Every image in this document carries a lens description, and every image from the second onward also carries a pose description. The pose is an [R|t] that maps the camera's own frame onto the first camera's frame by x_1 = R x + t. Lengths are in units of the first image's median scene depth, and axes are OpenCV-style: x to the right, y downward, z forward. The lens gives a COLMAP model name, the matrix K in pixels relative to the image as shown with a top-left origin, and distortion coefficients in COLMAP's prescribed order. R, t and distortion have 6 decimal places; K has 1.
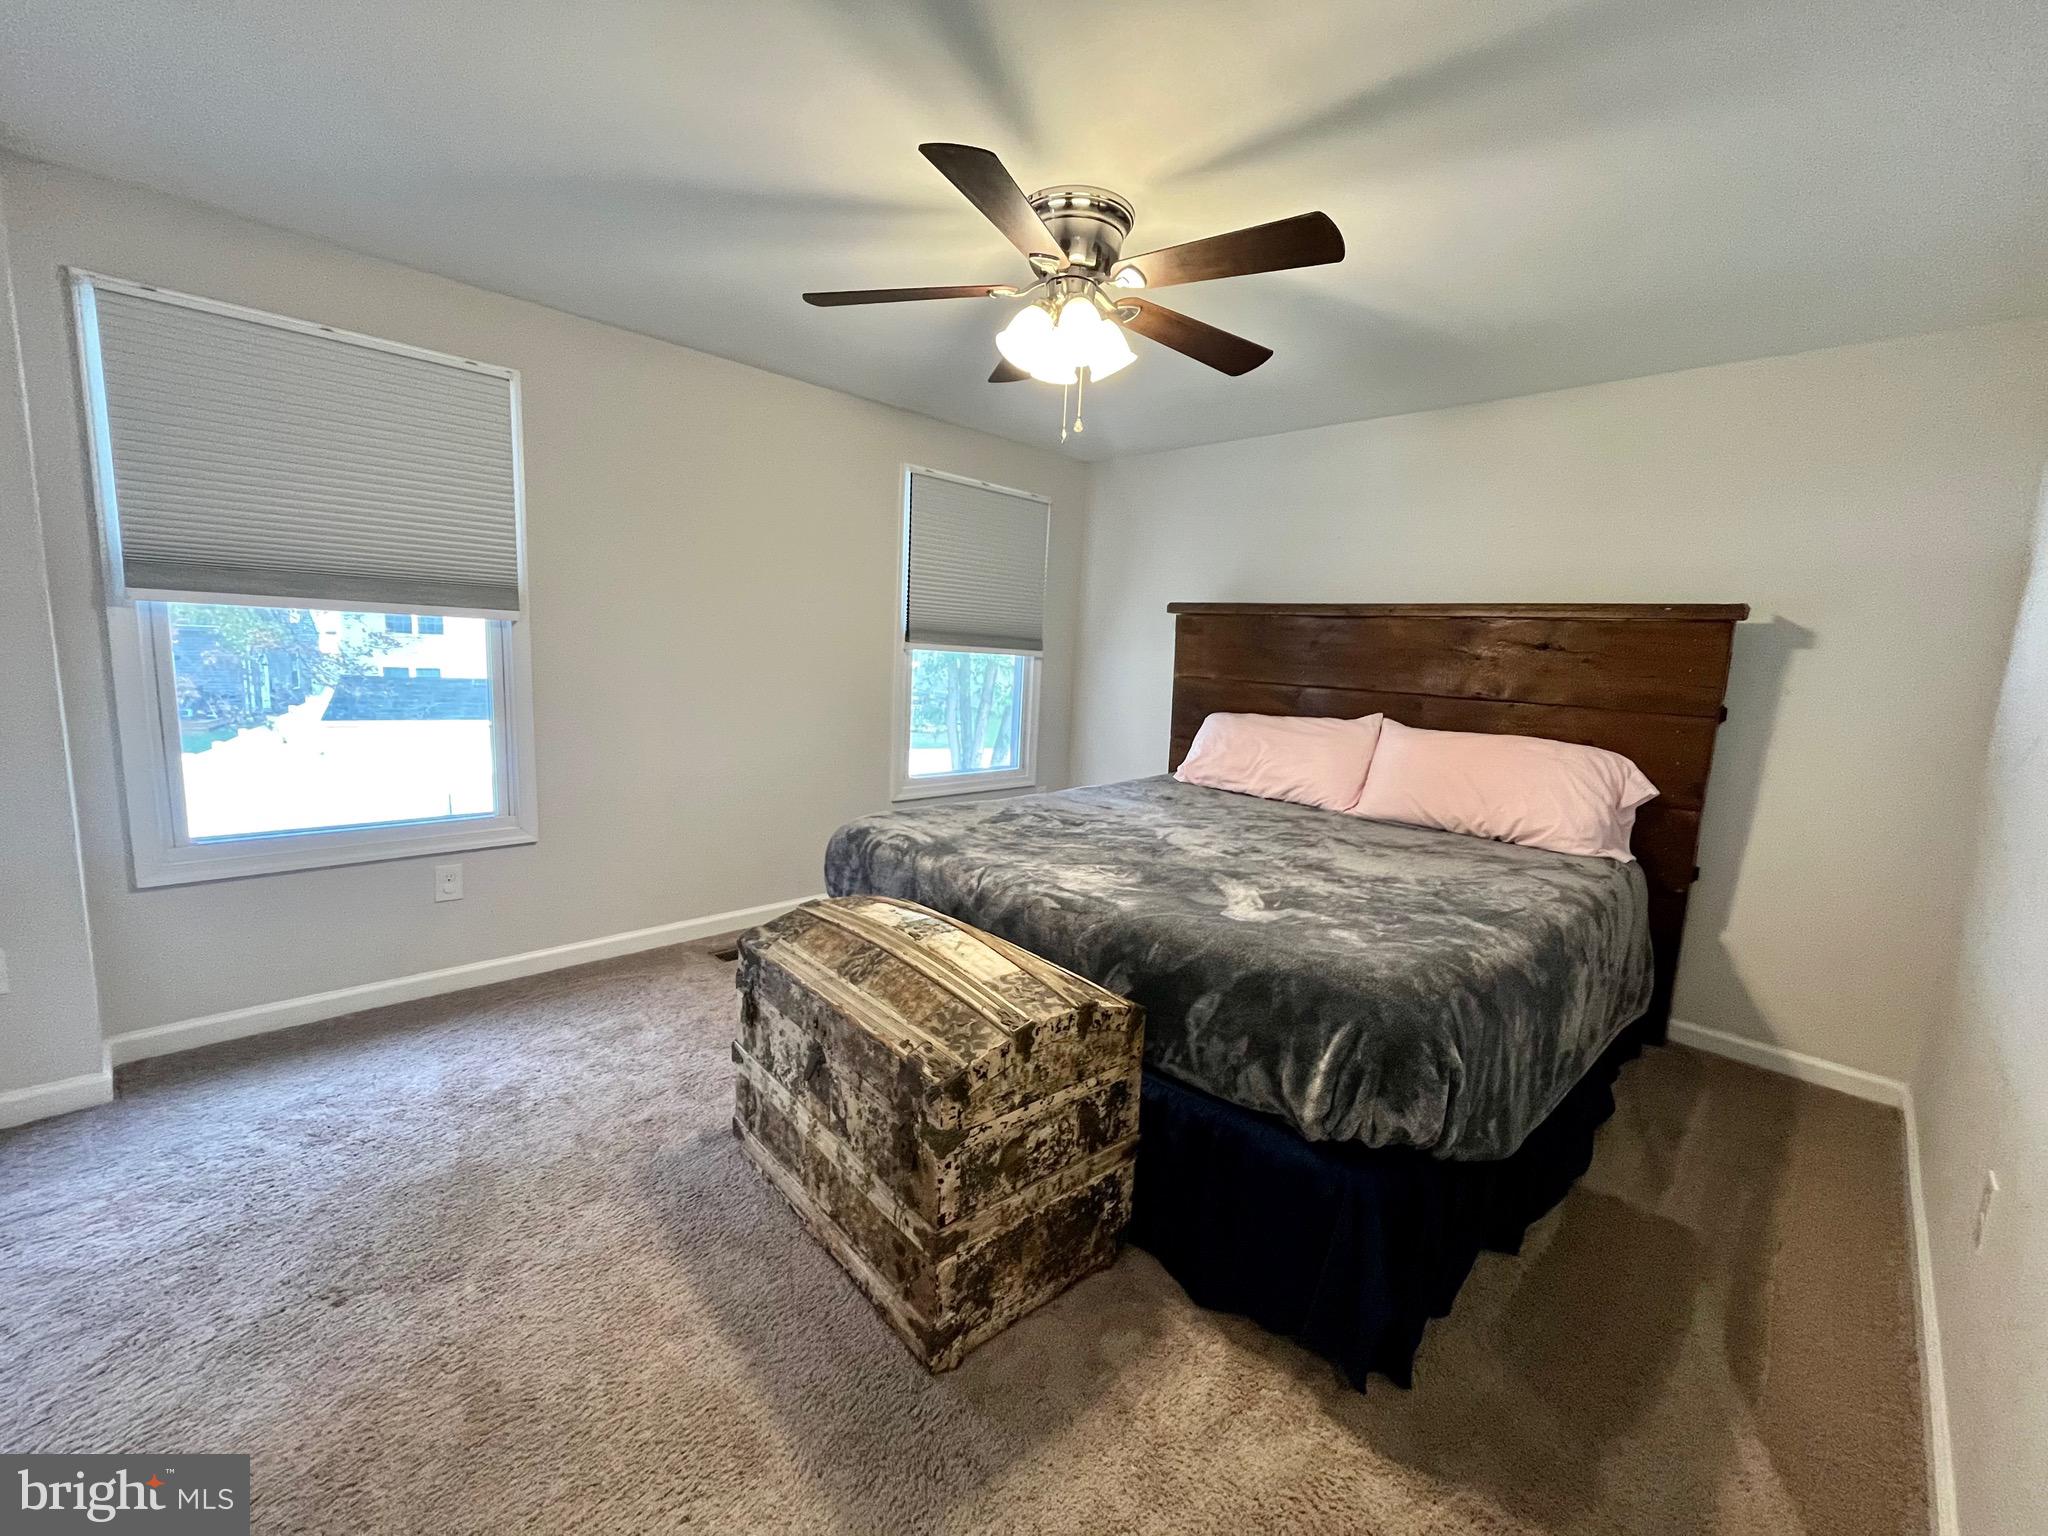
lens RADIAL K [[825.4, 0, 1024.0], [0, 825.4, 768.0], [0, 0, 1]] dist [-0.002149, -0.000267]
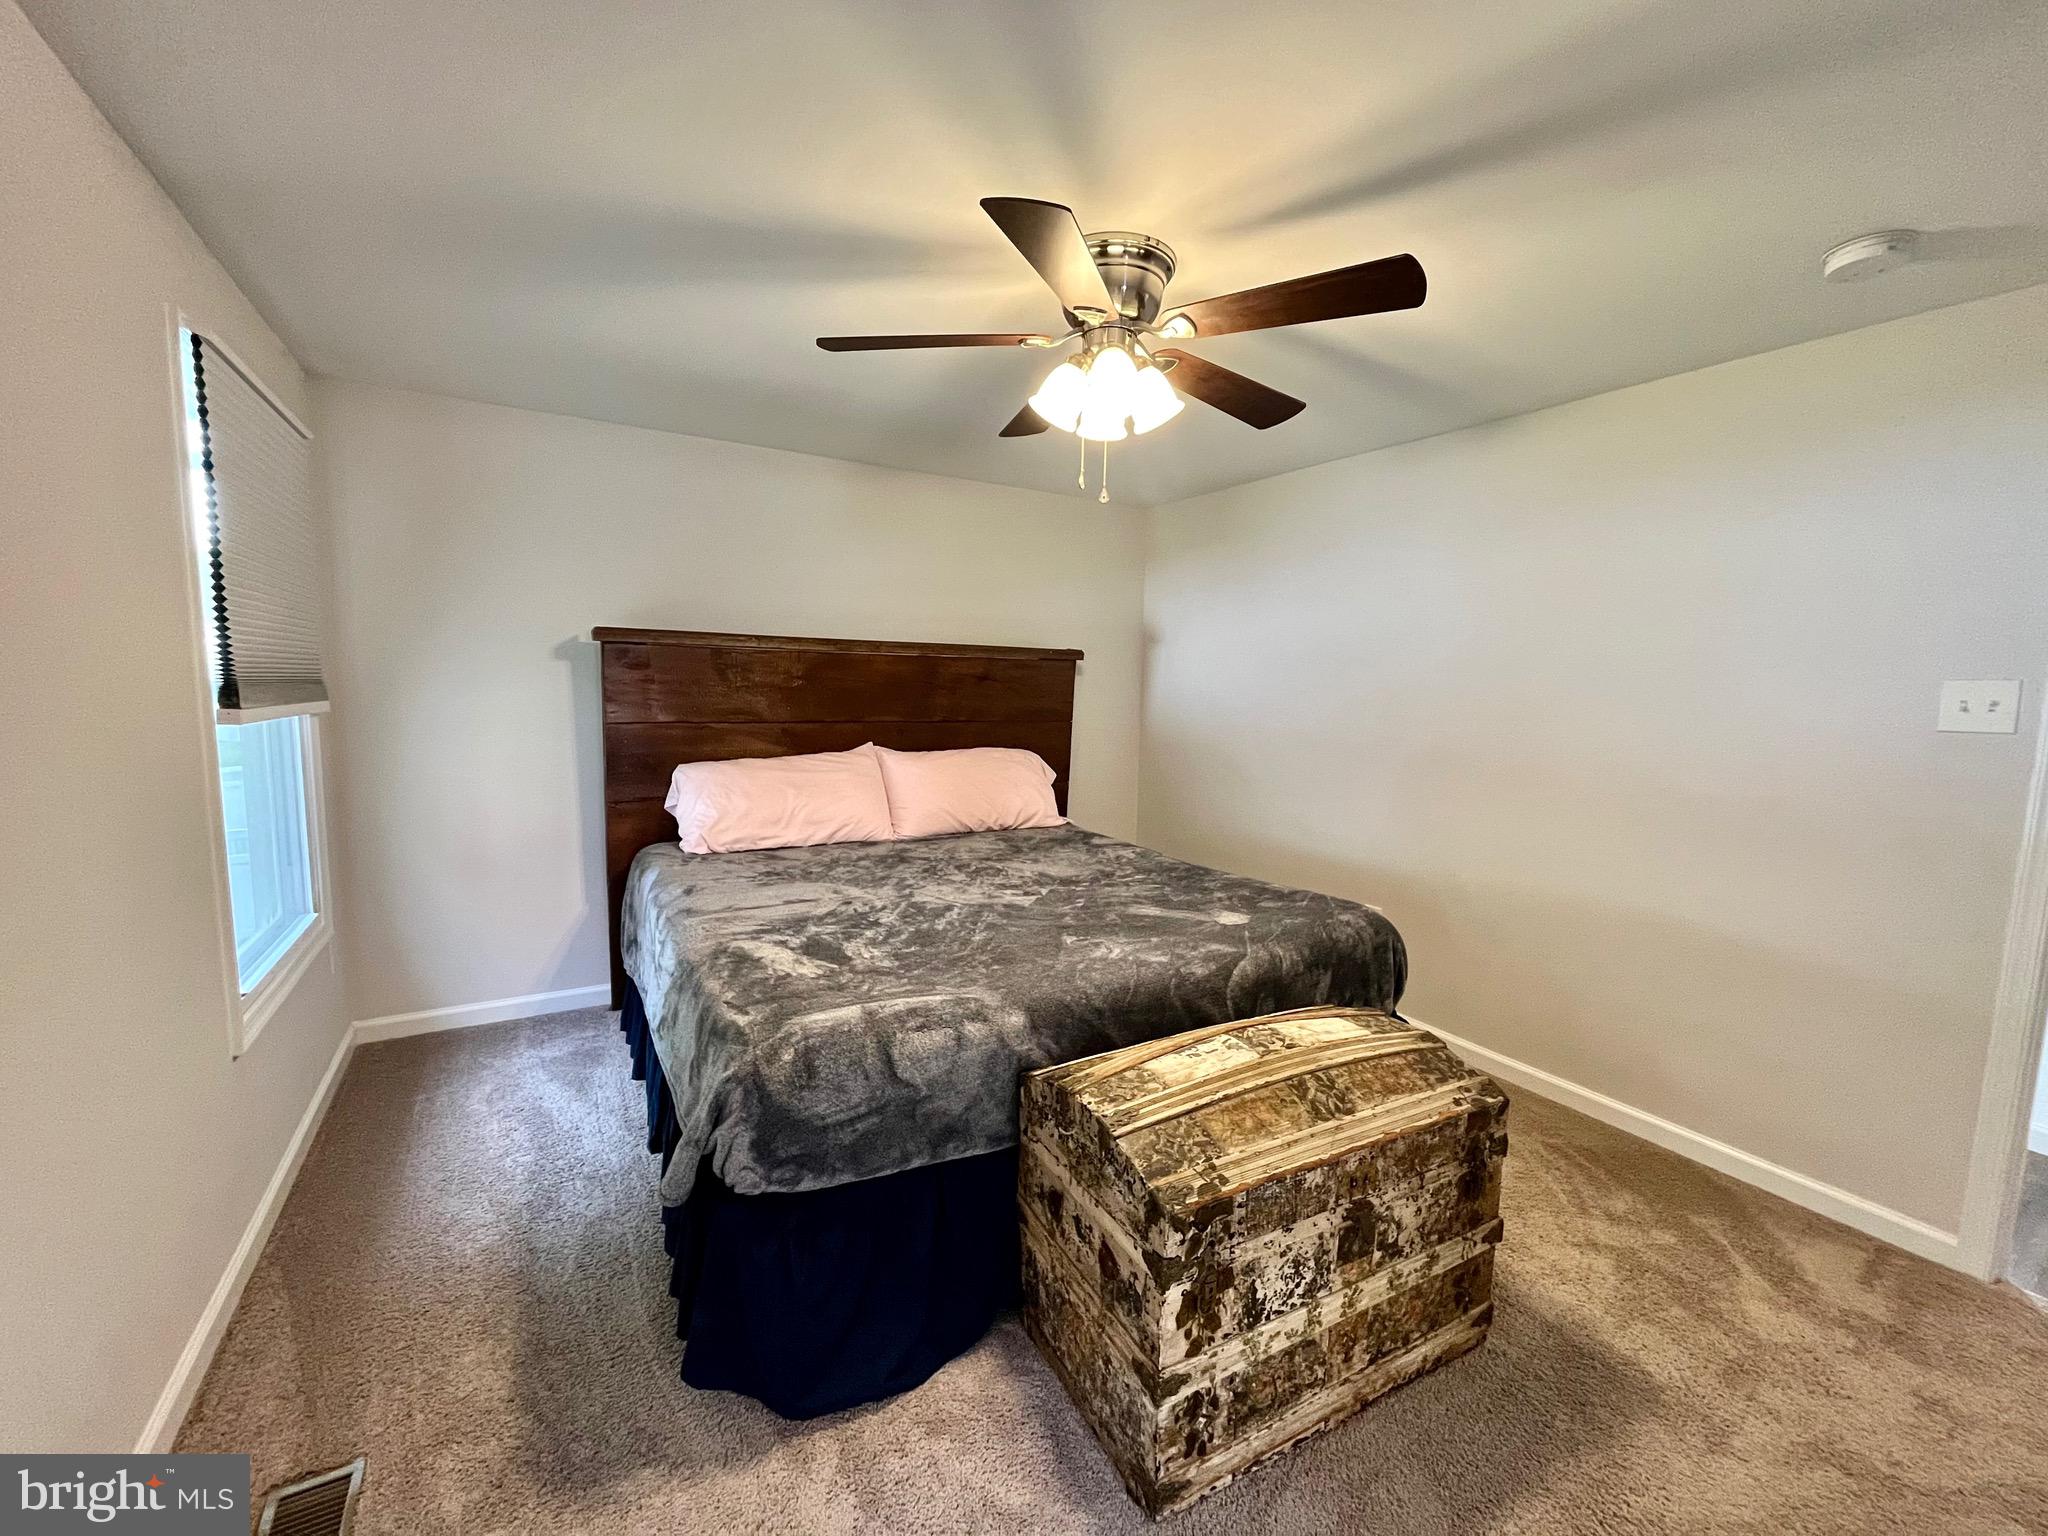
lens RADIAL K [[825.4, 0, 1024.0], [0, 825.4, 768.0], [0, 0, 1]] dist [-0.002149, -0.000267]
pose [[0.245318, -0.149372, 0.957866, -0.955431], [0.130136, 0.984190, 0.120148, -0.235793], [-0.960668, 0.095179, 0.260878, 0.915919]]
